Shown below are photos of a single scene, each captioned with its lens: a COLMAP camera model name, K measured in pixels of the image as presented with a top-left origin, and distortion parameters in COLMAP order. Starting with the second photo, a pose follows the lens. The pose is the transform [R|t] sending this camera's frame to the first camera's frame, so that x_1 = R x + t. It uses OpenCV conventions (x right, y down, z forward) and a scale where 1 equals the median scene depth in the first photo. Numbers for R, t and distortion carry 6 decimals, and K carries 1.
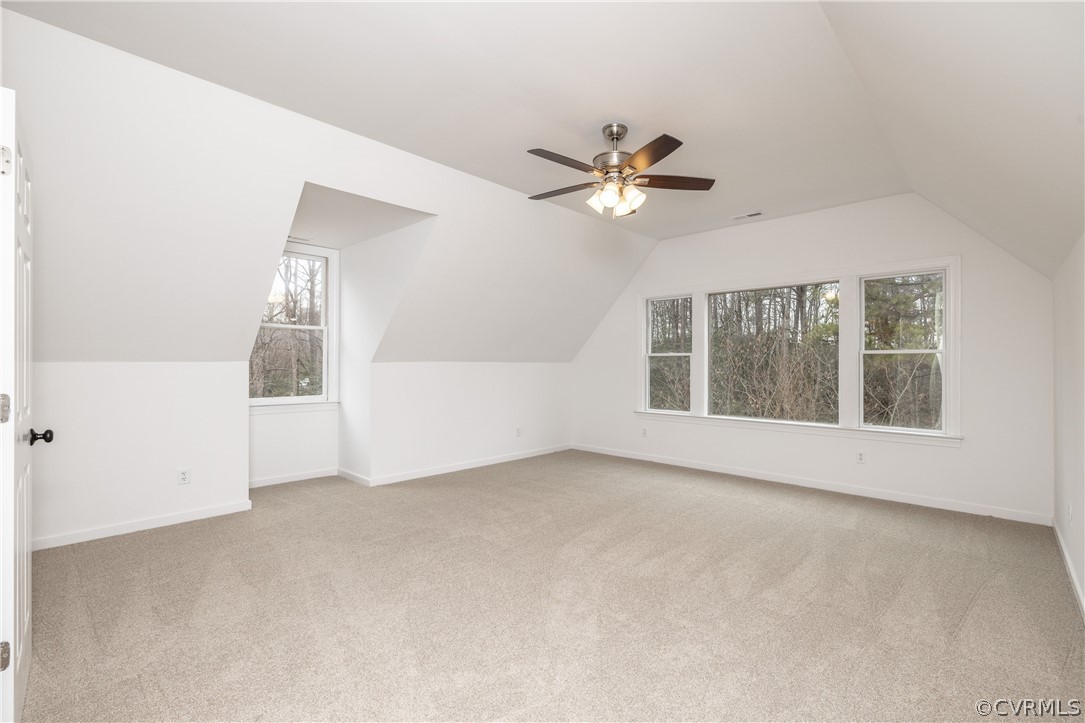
lens RADIAL K [[479.5, 0, 556.8], [0, 479.5, 363.2], [0, 0, 1]] dist [0.000214, -0.000010]
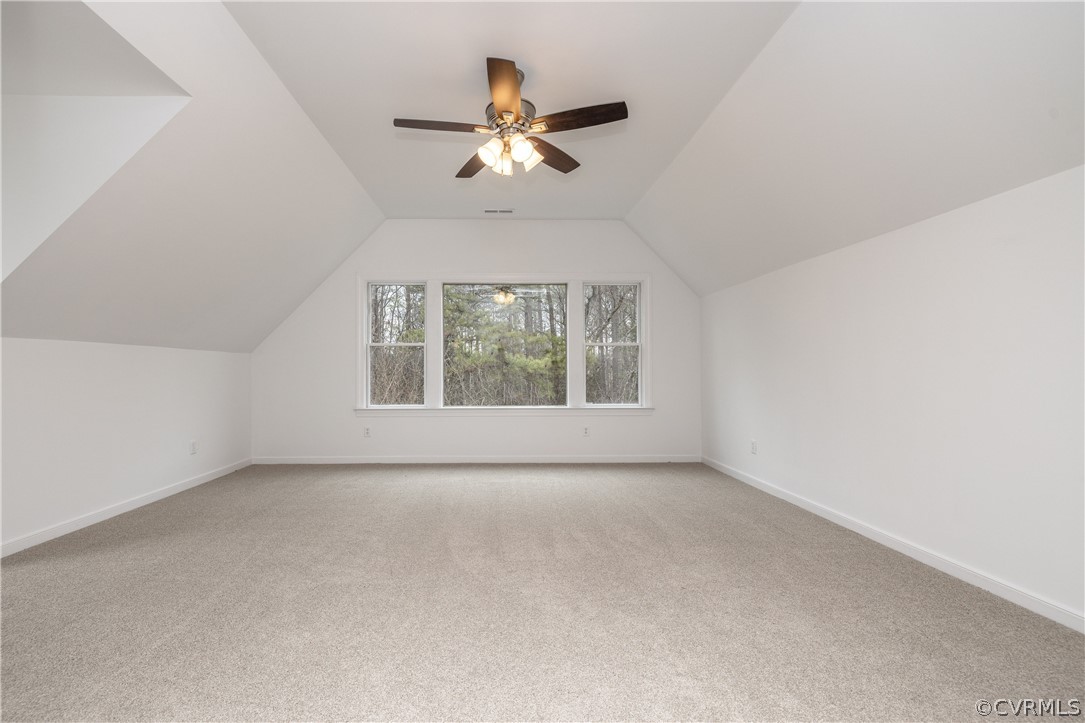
lens RADIAL K [[479.5, 0, 556.8], [0, 479.5, 363.2], [0, 0, 1]] dist [0.000214, -0.000010]
pose [[0.725147, 0.002695, 0.688589, -0.239146], [-0.002097, 0.999996, -0.001705, 0.026254], [-0.688591, -0.000207, 0.725150, 0.164365]]
